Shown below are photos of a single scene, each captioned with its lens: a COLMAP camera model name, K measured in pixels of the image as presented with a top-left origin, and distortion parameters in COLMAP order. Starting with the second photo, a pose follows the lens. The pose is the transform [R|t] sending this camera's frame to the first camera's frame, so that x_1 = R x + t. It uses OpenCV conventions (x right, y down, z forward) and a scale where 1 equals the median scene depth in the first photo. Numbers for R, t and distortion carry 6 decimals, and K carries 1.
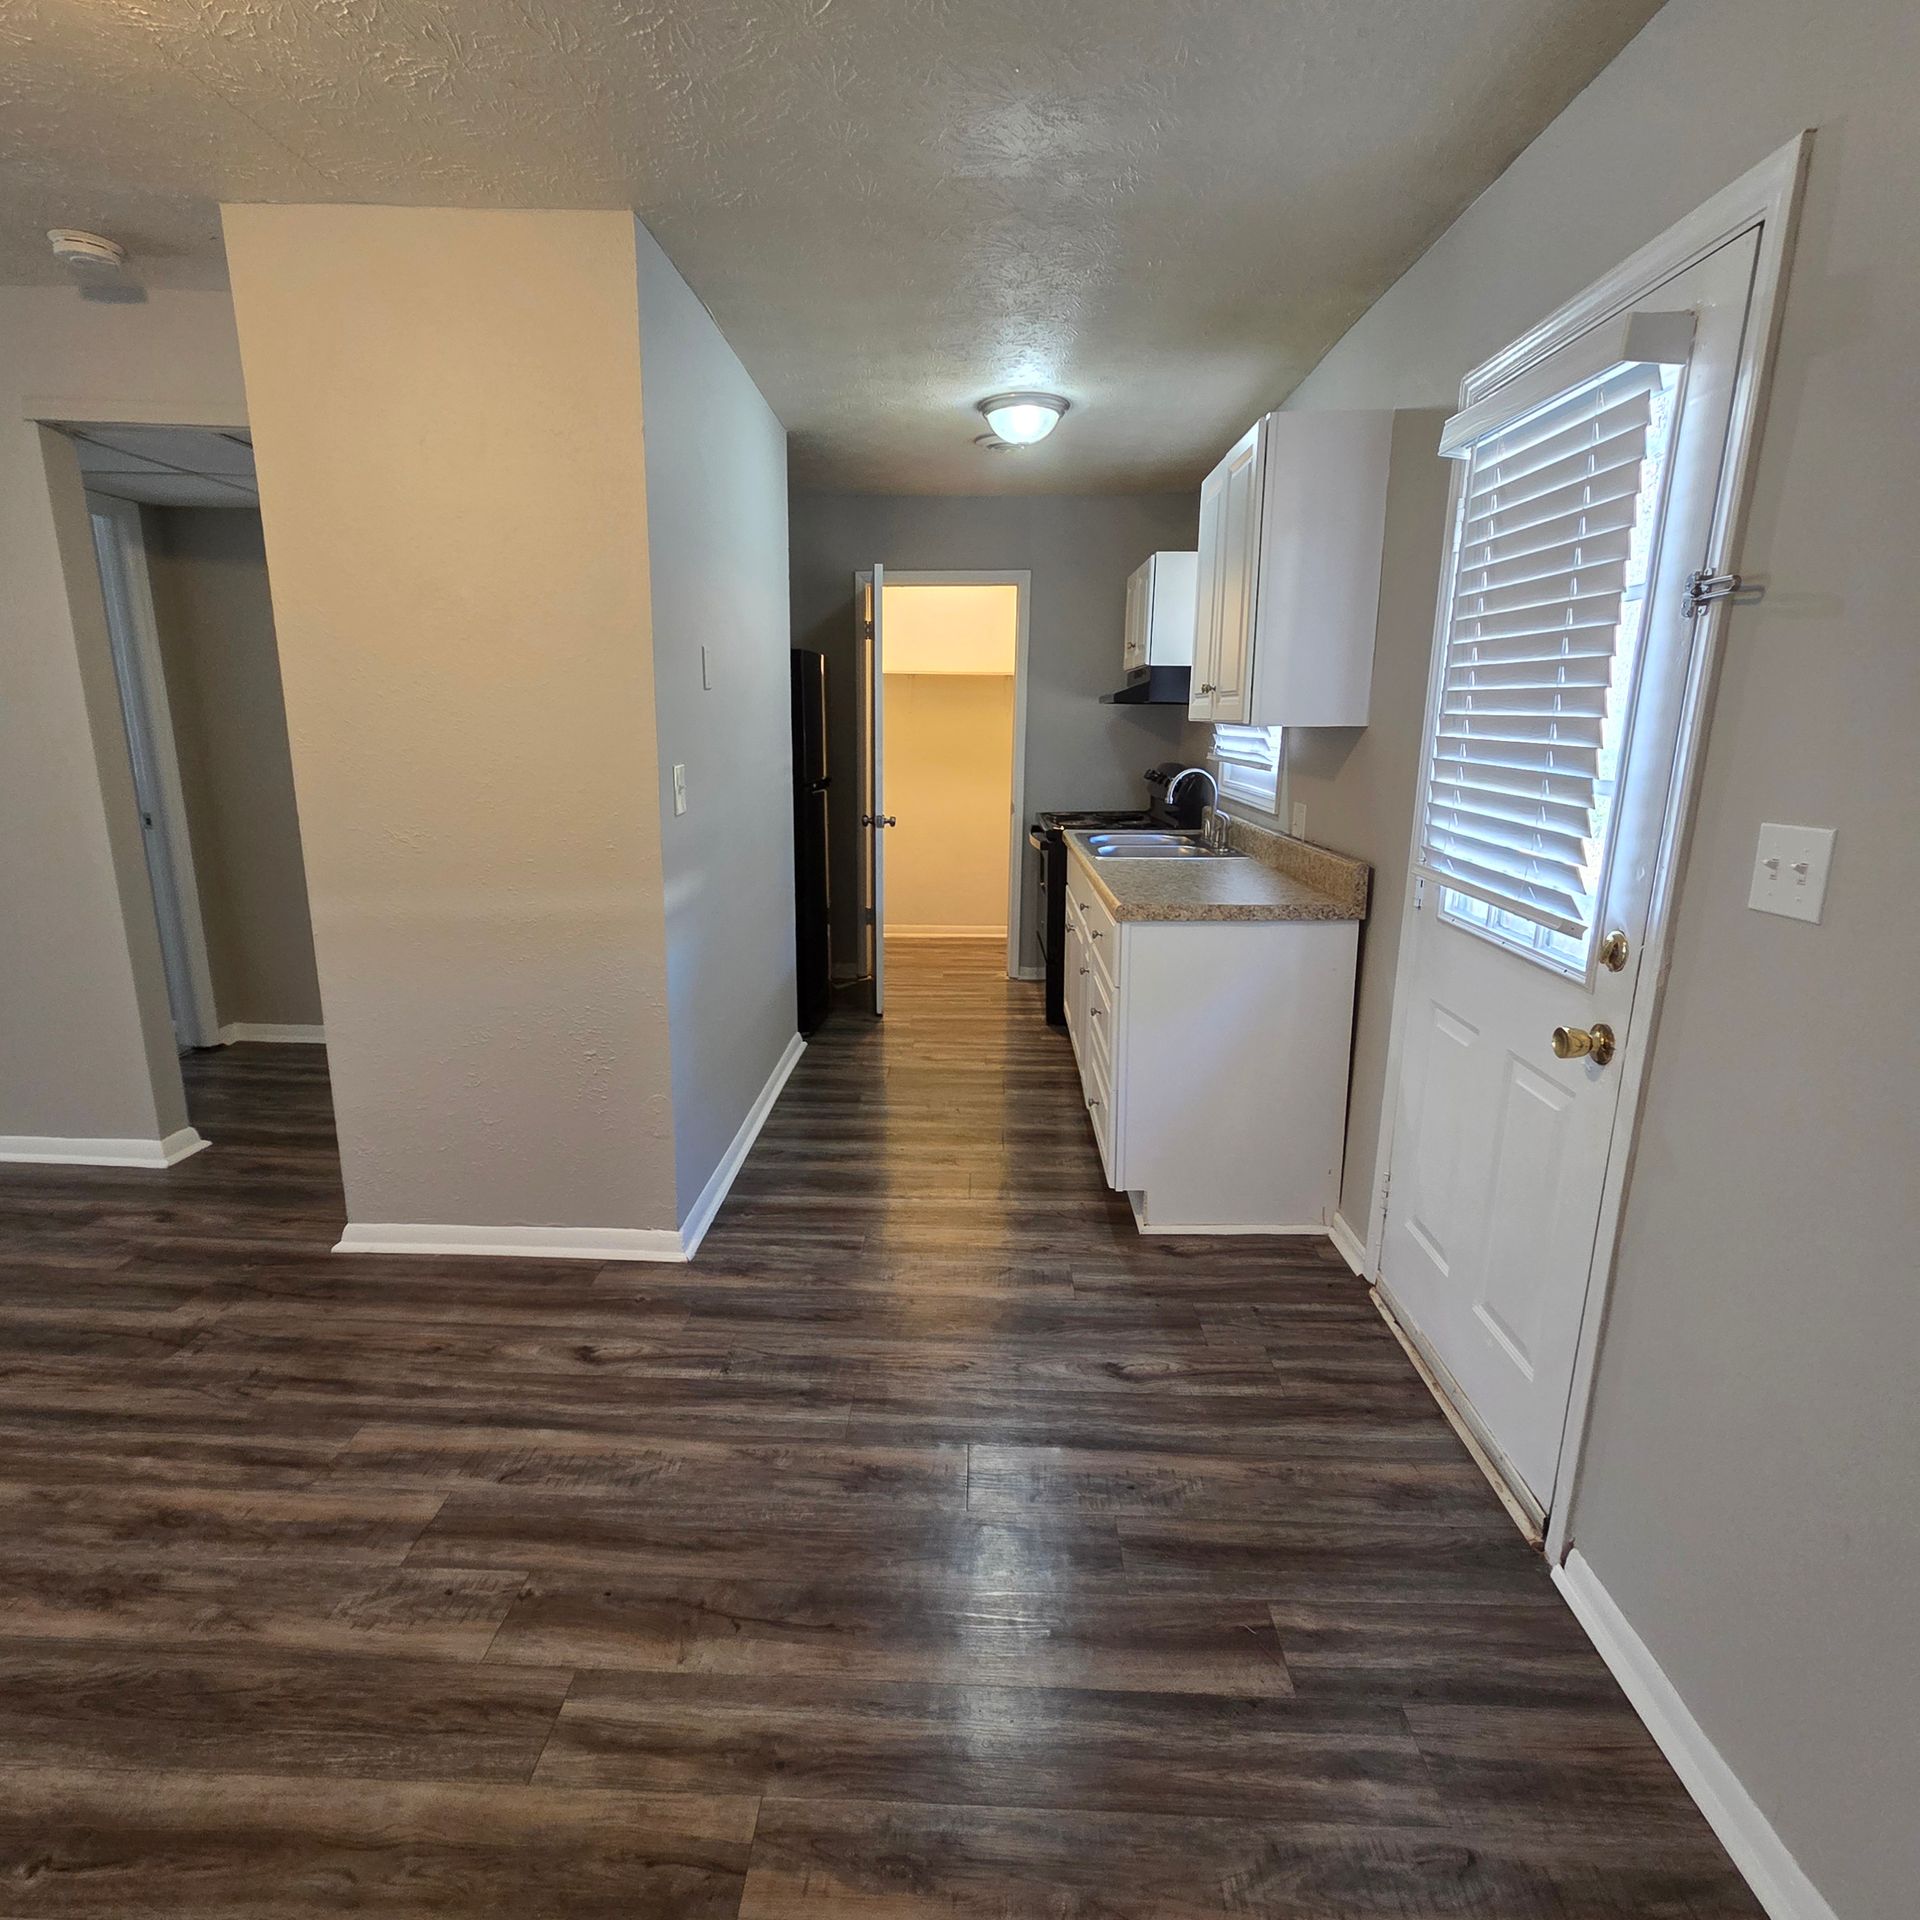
lens RADIAL K [[1050.5, 0, 956.1], [0, 1050.5, 955.8], [0, 0, 1]] dist [0.002713, 0.000952]
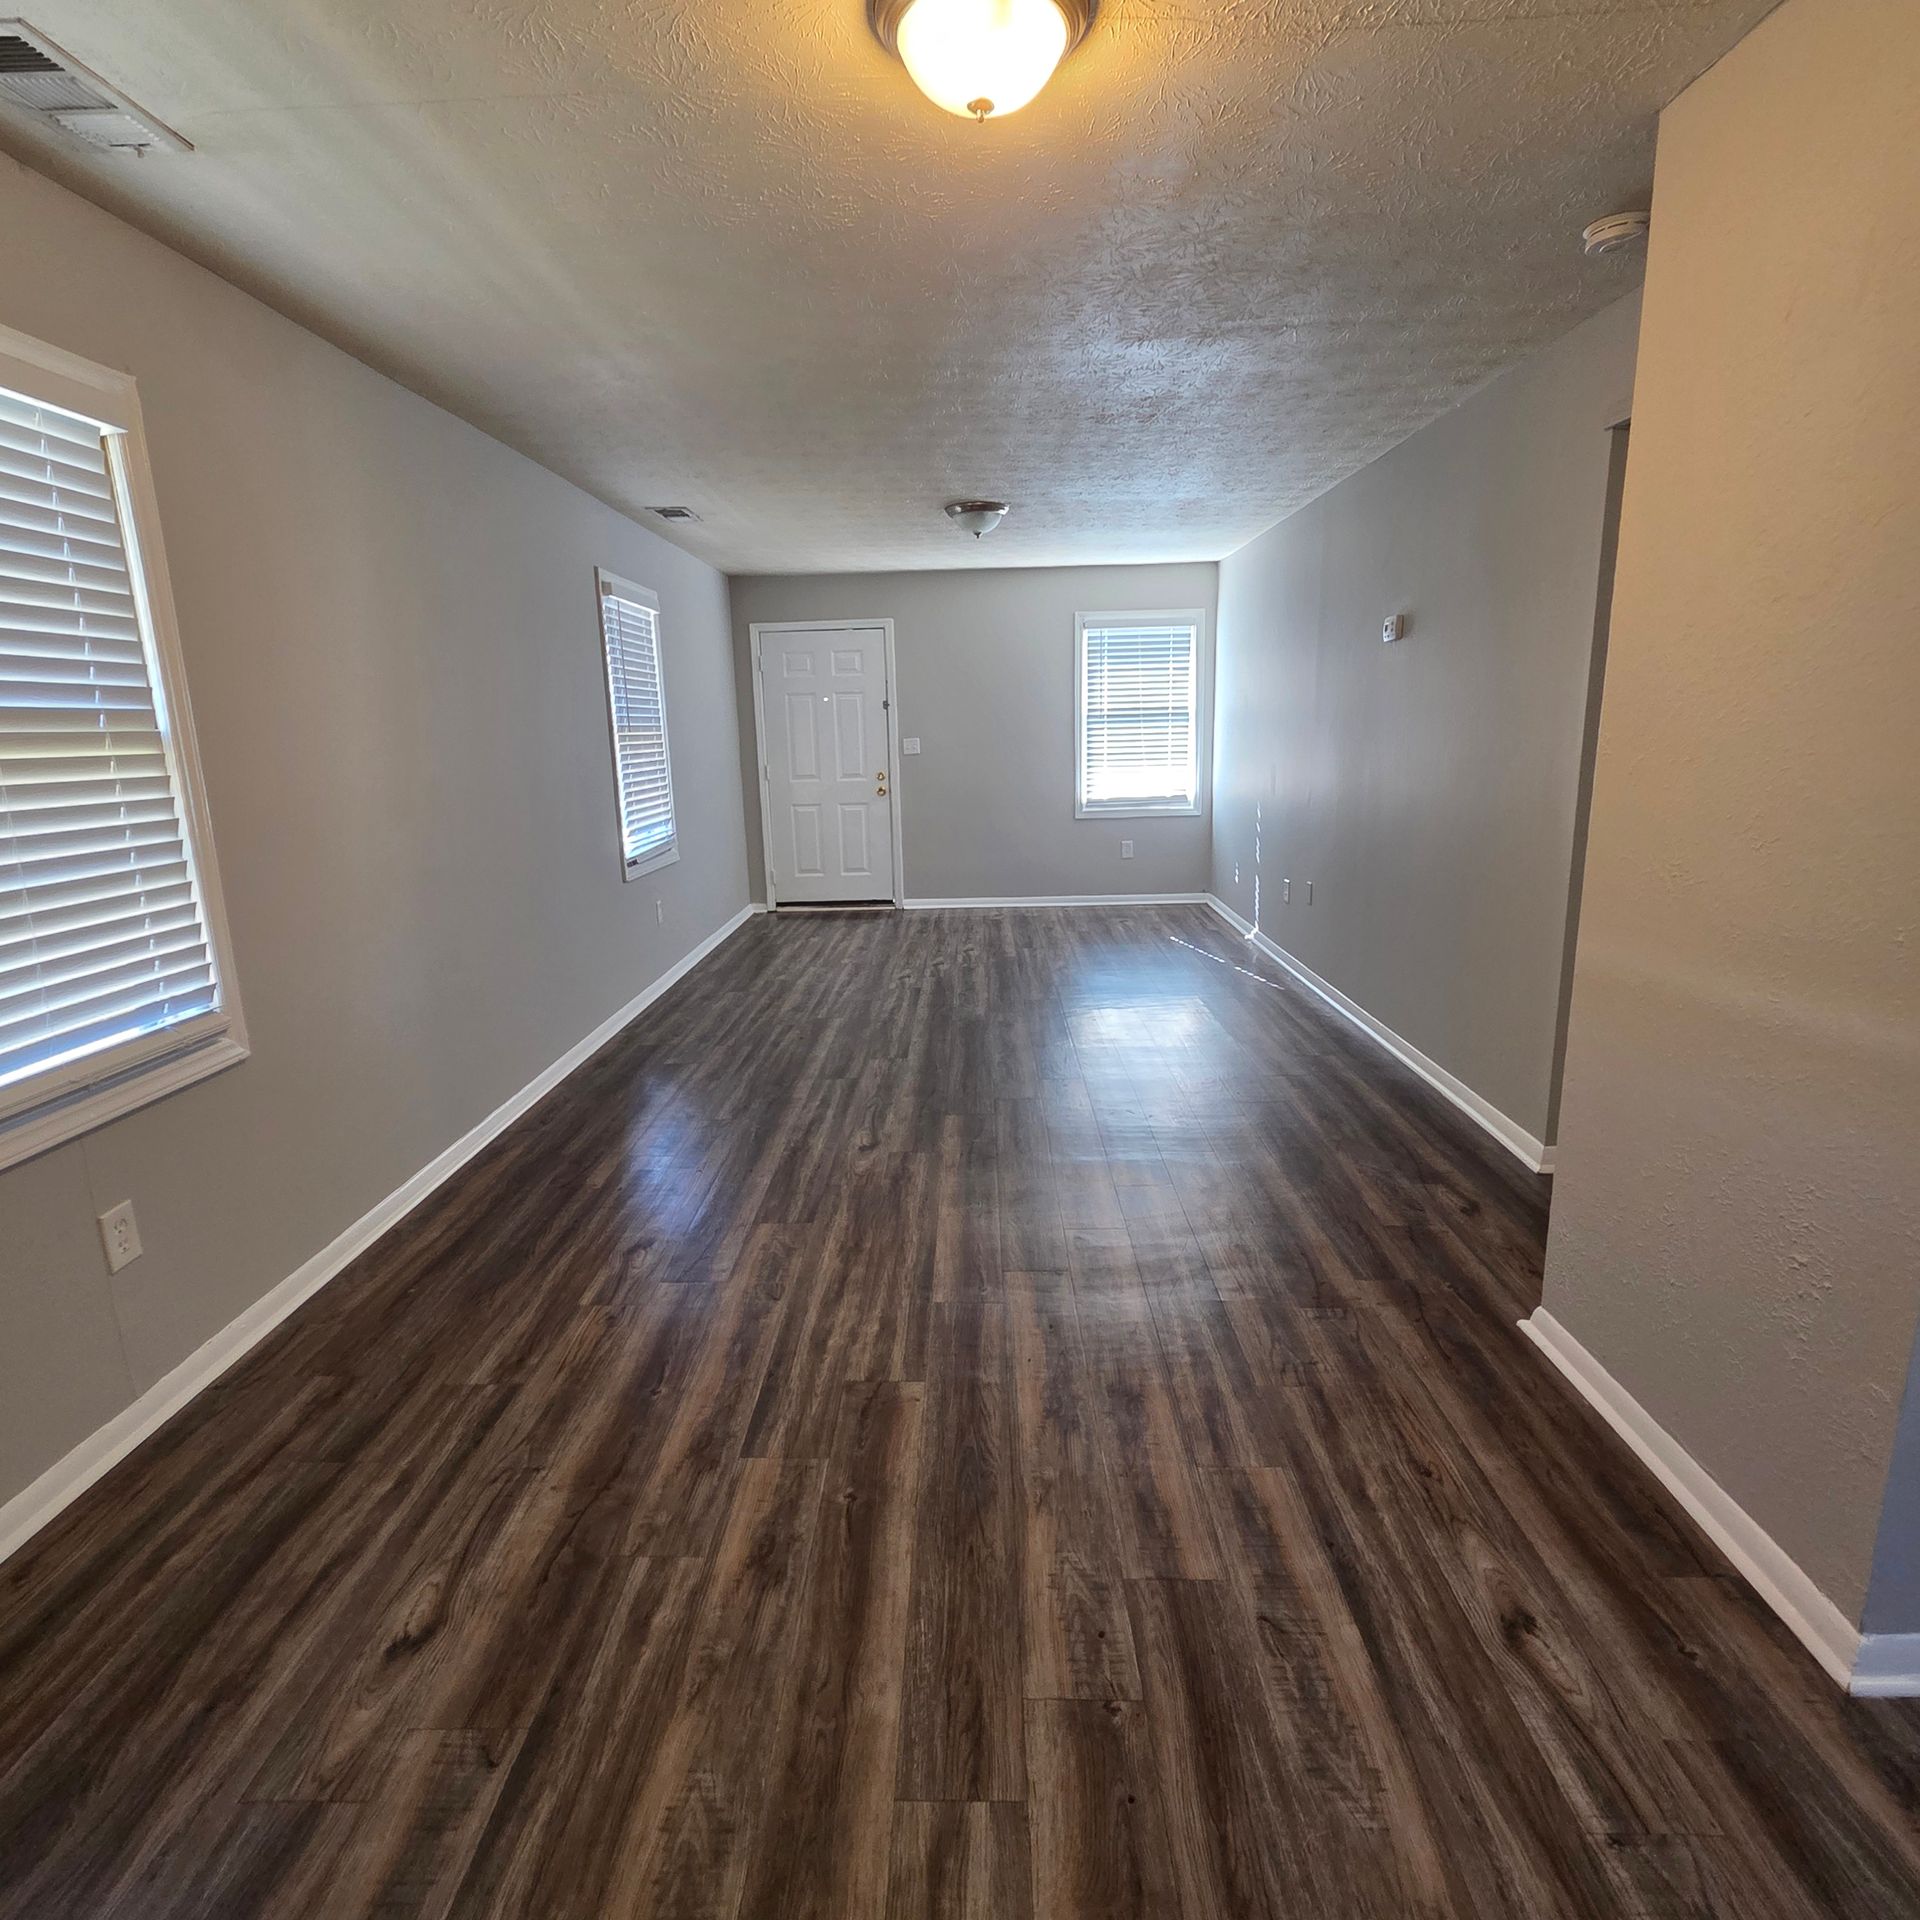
lens RADIAL K [[1050.5, 0, 956.1], [0, 1050.5, 955.8], [0, 0, 1]] dist [0.002713, 0.000952]
pose [[0.007870, 0.207879, -0.978123, 0.263339], [-0.203454, 0.958026, 0.201971, -0.126756], [0.979053, 0.197414, 0.049834, 0.552154]]
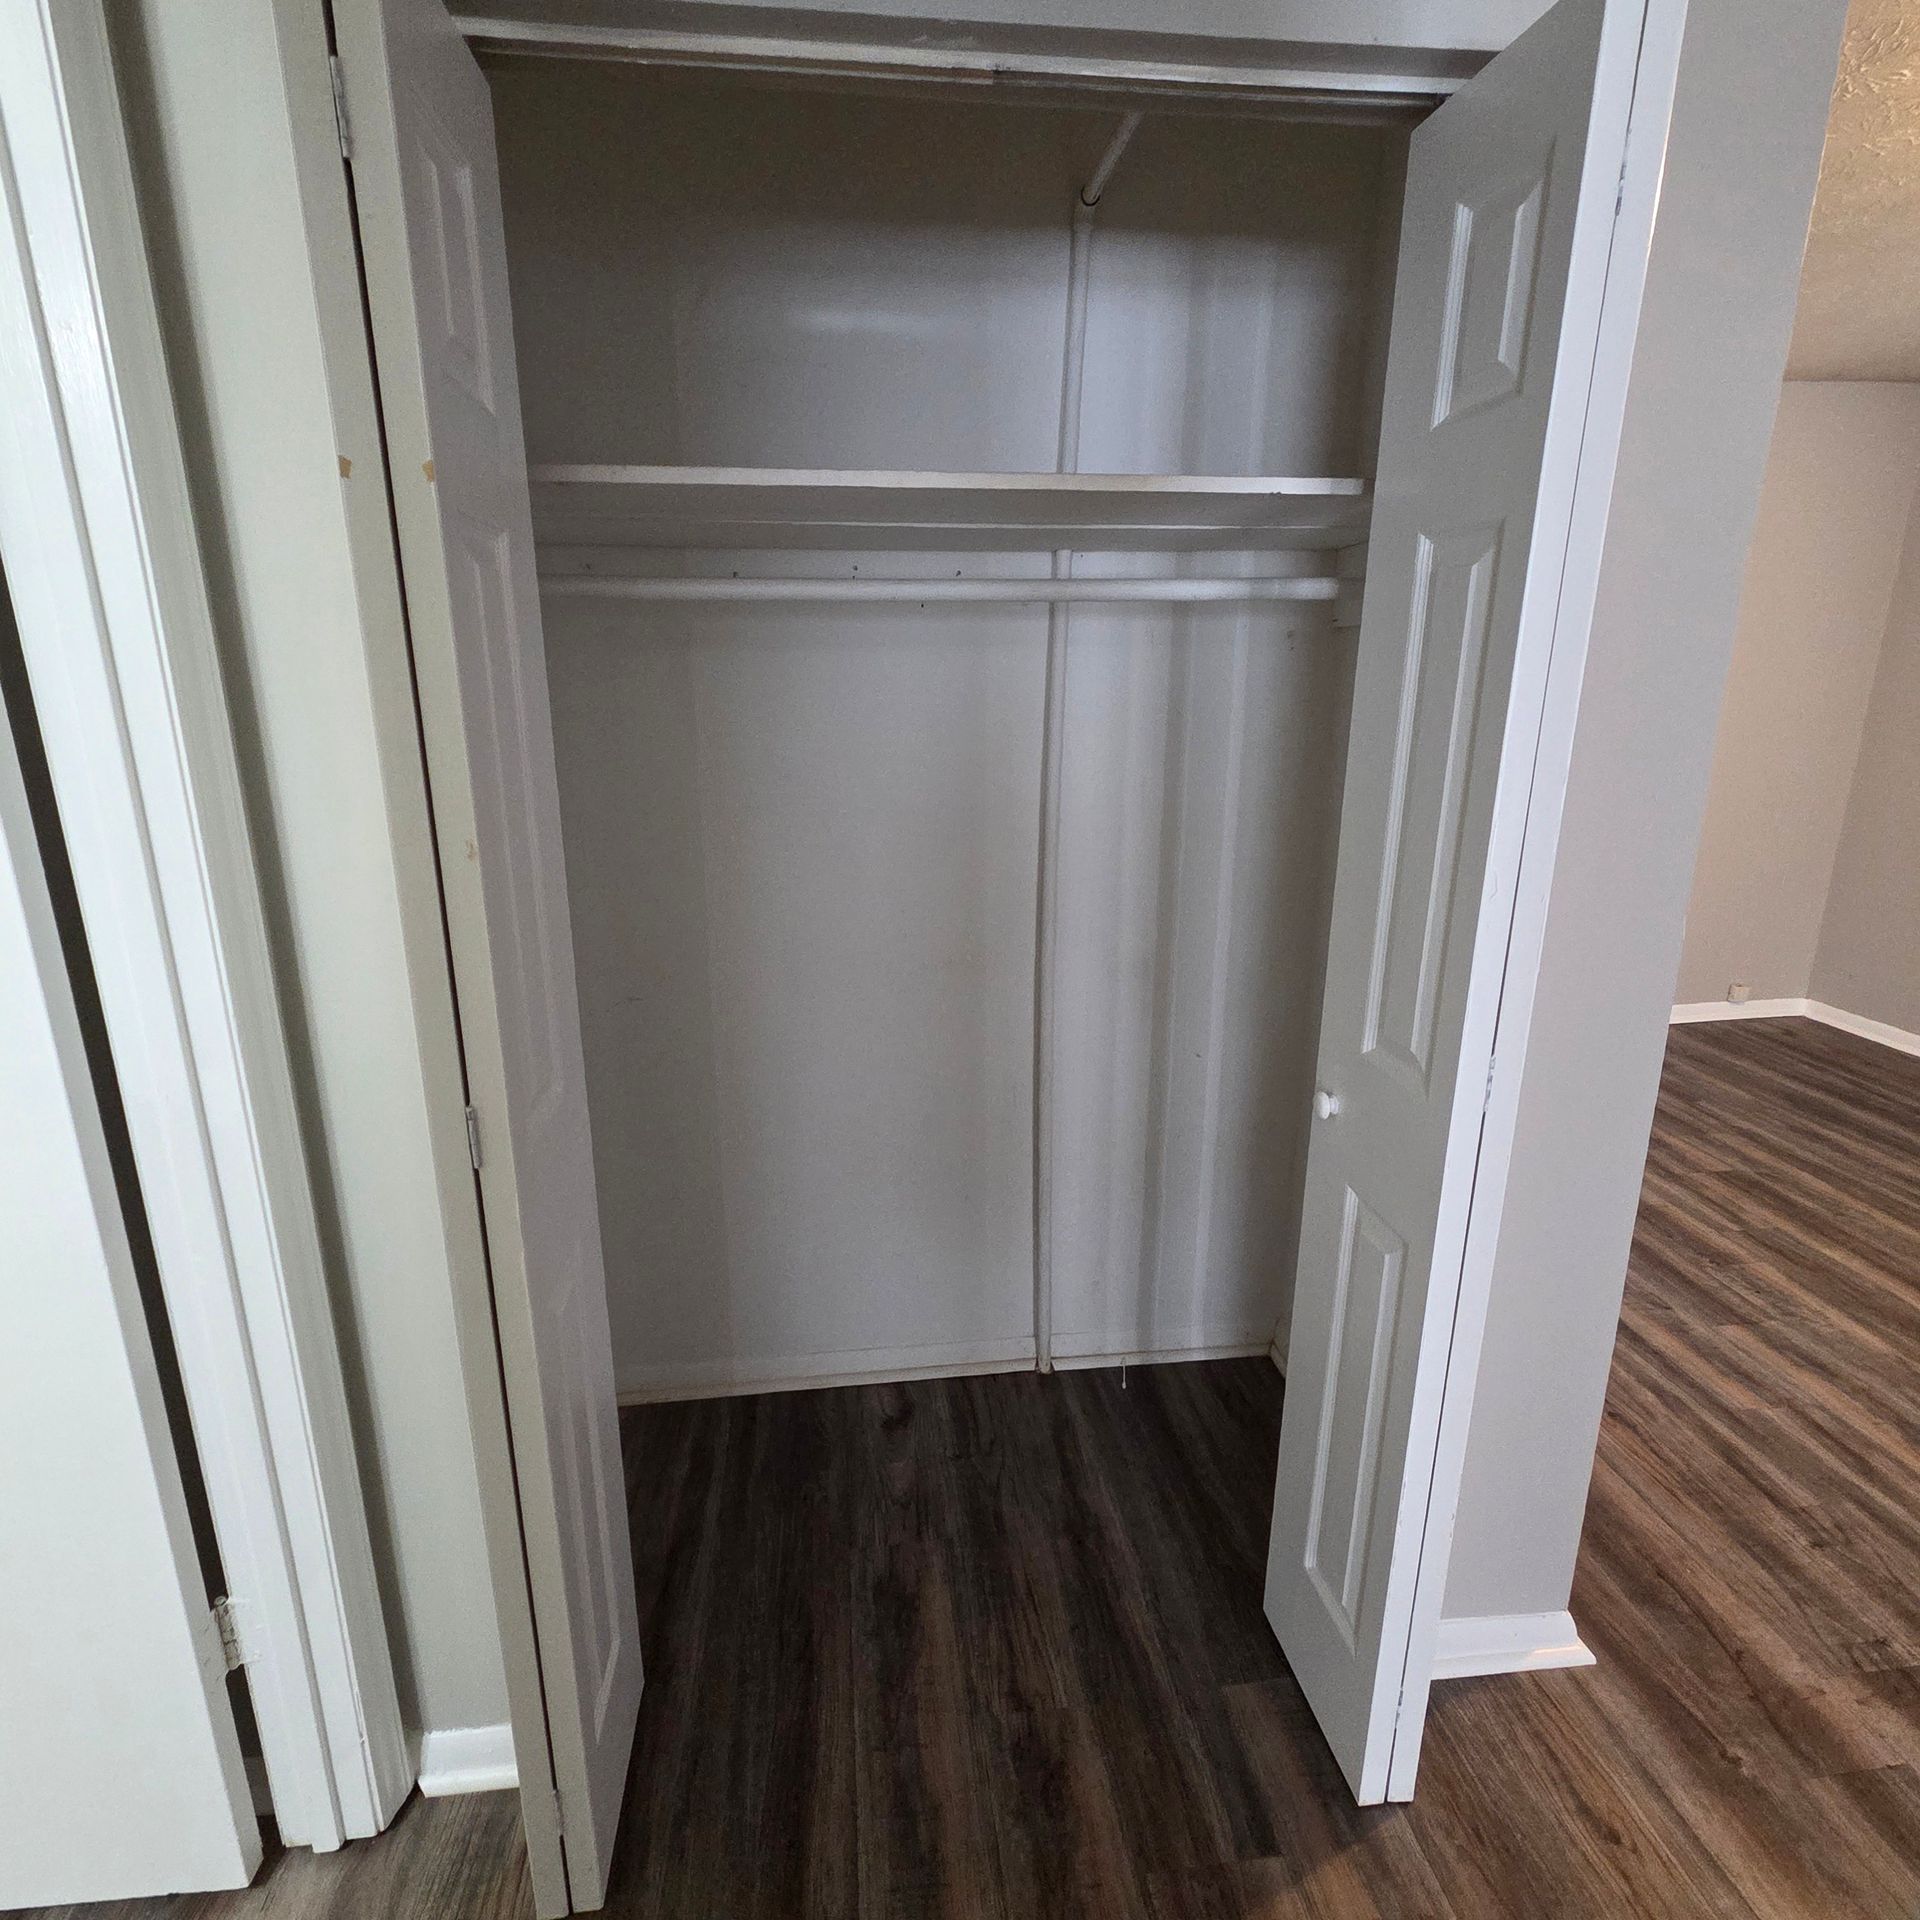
lens RADIAL K [[1050.5, 0, 956.1], [0, 1050.5, 955.8], [0, 0, 1]] dist [0.002713, 0.000952]
pose [[-0.147469, -0.280256, 0.948530, -1.247620], [0.217435, 0.926368, 0.307513, -0.413029], [-0.964870, 0.251593, -0.075673, 1.638024]]
